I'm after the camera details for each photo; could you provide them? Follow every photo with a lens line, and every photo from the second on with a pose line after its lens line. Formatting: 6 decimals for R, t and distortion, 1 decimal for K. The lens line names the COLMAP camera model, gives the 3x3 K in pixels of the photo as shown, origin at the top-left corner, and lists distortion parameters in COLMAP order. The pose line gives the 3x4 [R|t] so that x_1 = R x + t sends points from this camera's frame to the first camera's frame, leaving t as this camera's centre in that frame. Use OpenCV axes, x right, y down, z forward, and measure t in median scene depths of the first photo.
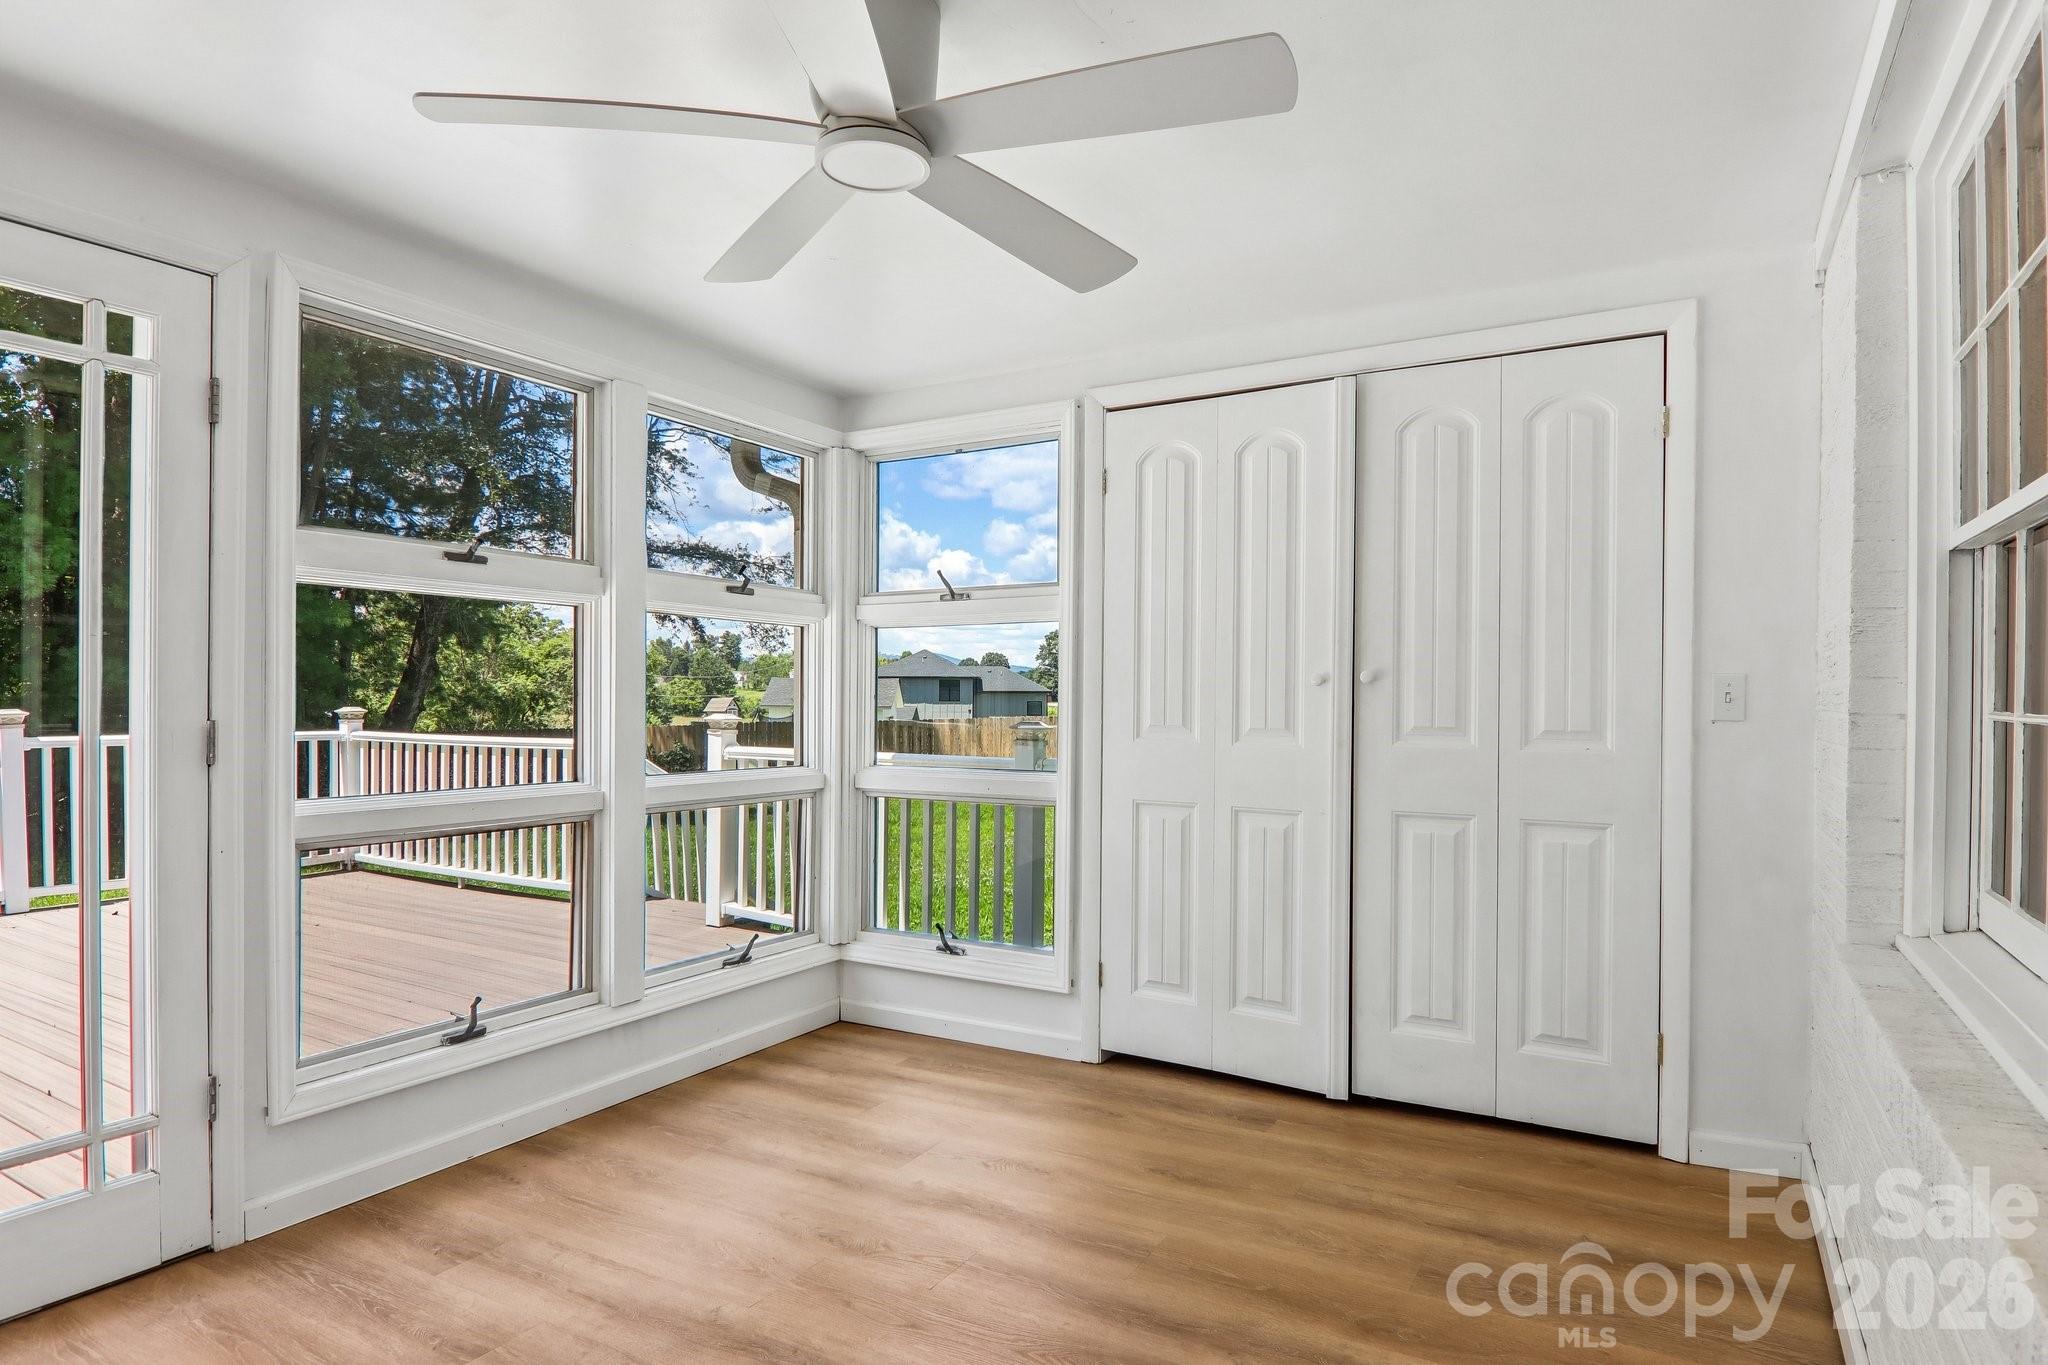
lens RADIAL K [[1137.3, 0, 1030.9], [0, 1137.3, 705.6], [0, 0, 1]] dist [0.001760, -0.021164]
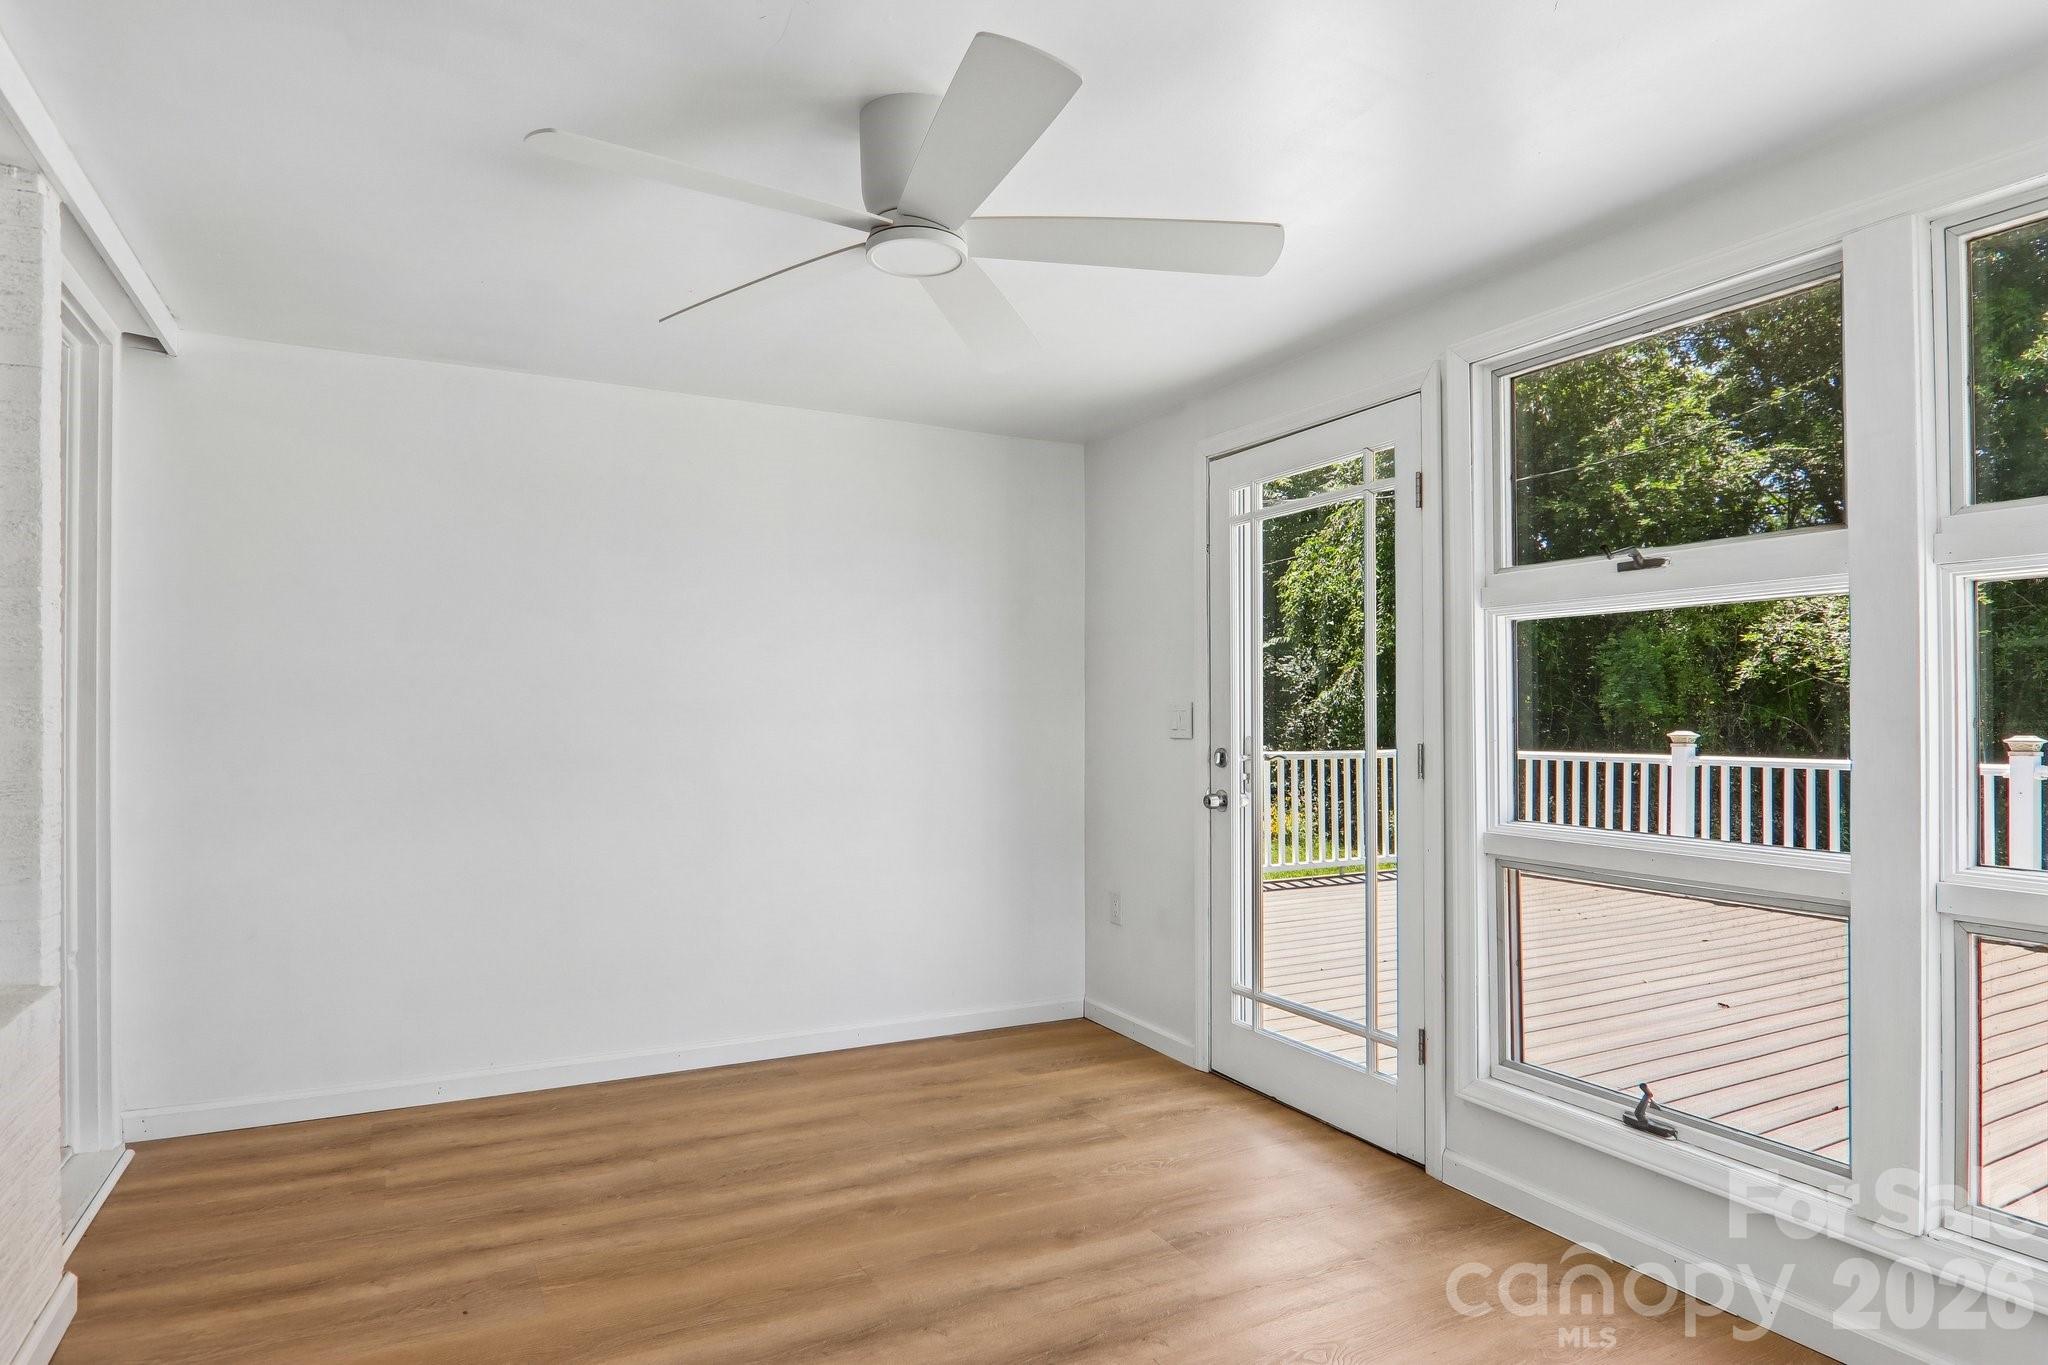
lens RADIAL K [[1136.1, 0, 1002.2], [0, 1136.1, 682.5], [0, 0, 1]] dist [0.006678, -0.020202]
pose [[-0.555428, -0.020274, -0.831318, 0.593136], [-0.000877, 0.999716, -0.023795, -0.024441], [0.831564, -0.012488, -0.555288, 1.328500]]
